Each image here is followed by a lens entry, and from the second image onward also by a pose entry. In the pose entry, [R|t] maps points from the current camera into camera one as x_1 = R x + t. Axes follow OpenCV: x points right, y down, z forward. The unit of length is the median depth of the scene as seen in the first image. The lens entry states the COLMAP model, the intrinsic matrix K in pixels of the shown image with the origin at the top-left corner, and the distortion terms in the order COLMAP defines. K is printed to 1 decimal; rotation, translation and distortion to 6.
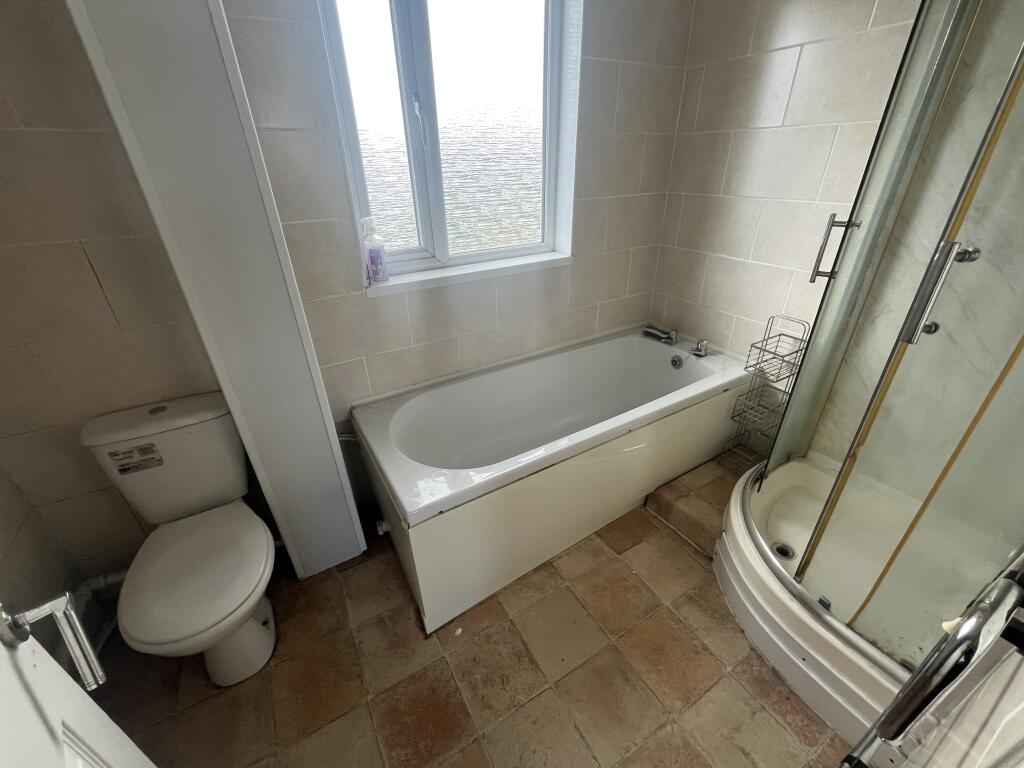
lens RADIAL K [[417.9, 0, 511.7], [0, 417.9, 382.8], [0, 0, 1]] dist [-0.007311, 0.000493]
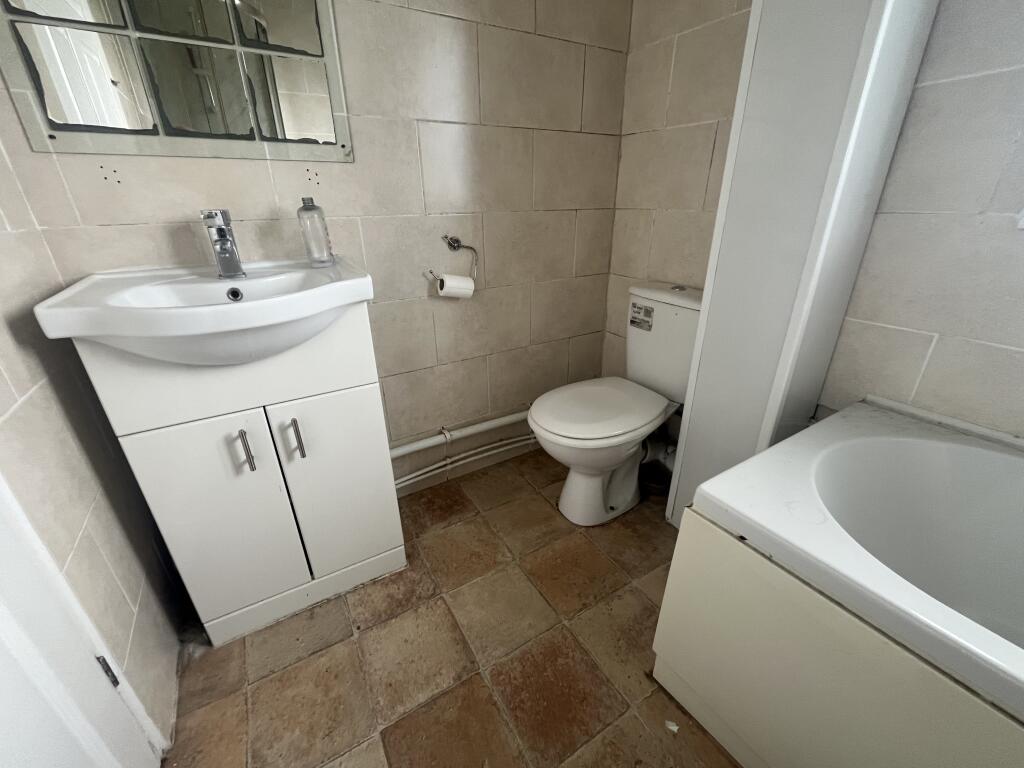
lens RADIAL K [[417.9, 0, 510.5], [0, 417.9, 385.6], [0, 0, 1]] dist [-0.007311, 0.000493]
pose [[0.005404, 0.415197, -0.909715, 0.257028], [-0.466120, 0.805899, 0.365047, 0.078561], [0.884705, 0.422064, 0.197886, 0.503989]]
